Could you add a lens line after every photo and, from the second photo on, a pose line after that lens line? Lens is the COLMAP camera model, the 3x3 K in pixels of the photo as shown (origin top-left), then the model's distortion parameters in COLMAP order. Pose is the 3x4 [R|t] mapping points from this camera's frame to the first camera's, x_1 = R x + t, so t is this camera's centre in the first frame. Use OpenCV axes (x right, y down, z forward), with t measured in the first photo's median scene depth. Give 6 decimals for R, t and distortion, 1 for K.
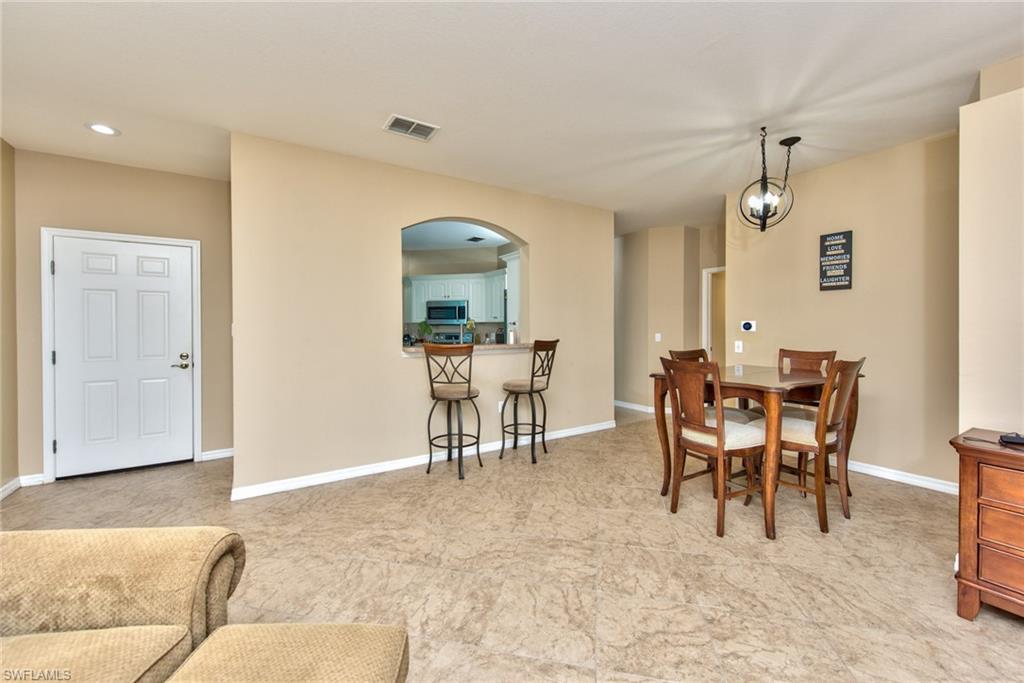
lens RADIAL K [[414.6, 0, 527.9], [0, 414.6, 332.0], [0, 0, 1]] dist [0.004930, -0.000441]
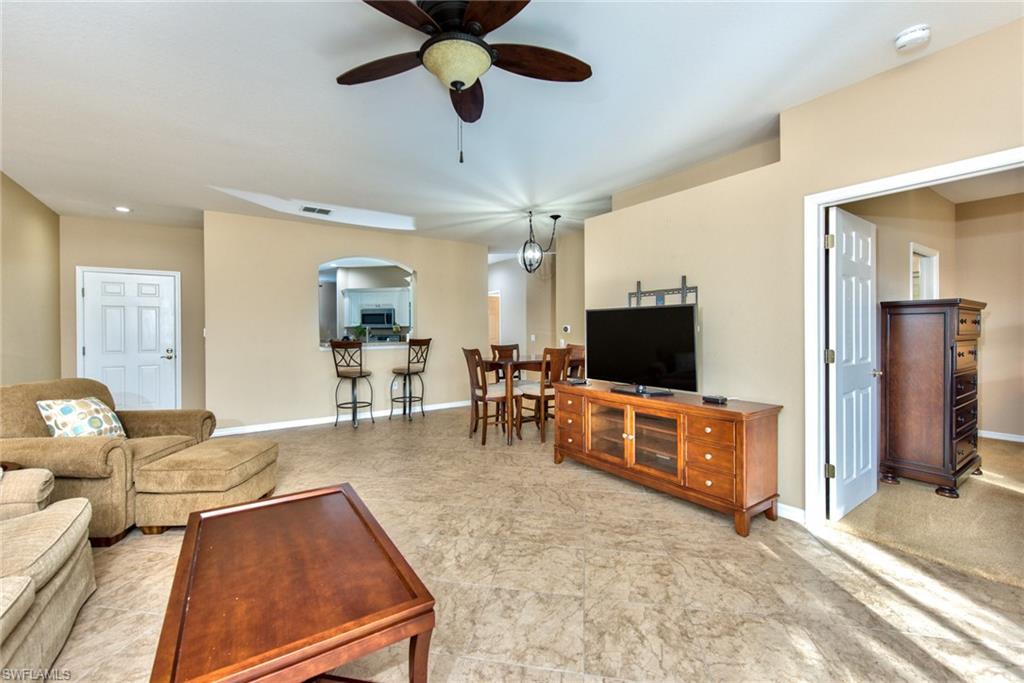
lens RADIAL K [[414.6, 0, 519.9], [0, 414.6, 335.1], [0, 0, 1]] dist [0.004930, -0.000441]
pose [[0.998972, -0.002882, 0.045240, 0.391453], [0.002835, 0.999995, 0.001108, 0.006159], [-0.045243, -0.000979, 0.998976, -0.596407]]
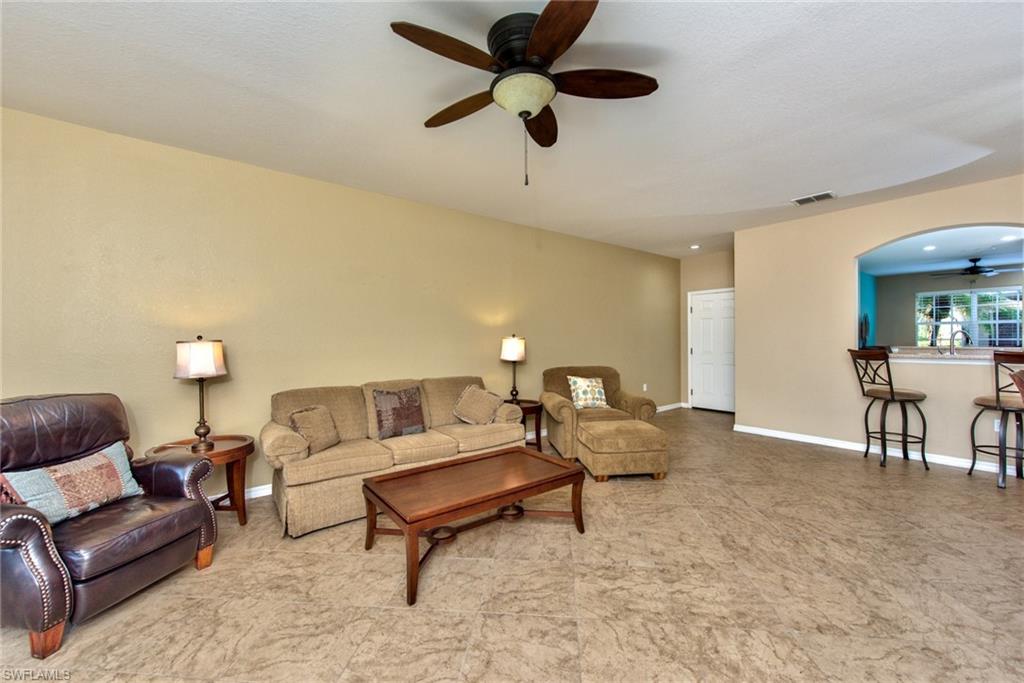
lens RADIAL K [[414.6, 0, 515.7], [0, 414.6, 334.8], [0, 0, 1]] dist [0.004930, -0.000441]
pose [[0.117950, -0.008861, -0.992980, 0.888346], [-0.005805, 0.999937, -0.009613, 0.002031], [0.993003, 0.006898, 0.117891, -0.165895]]
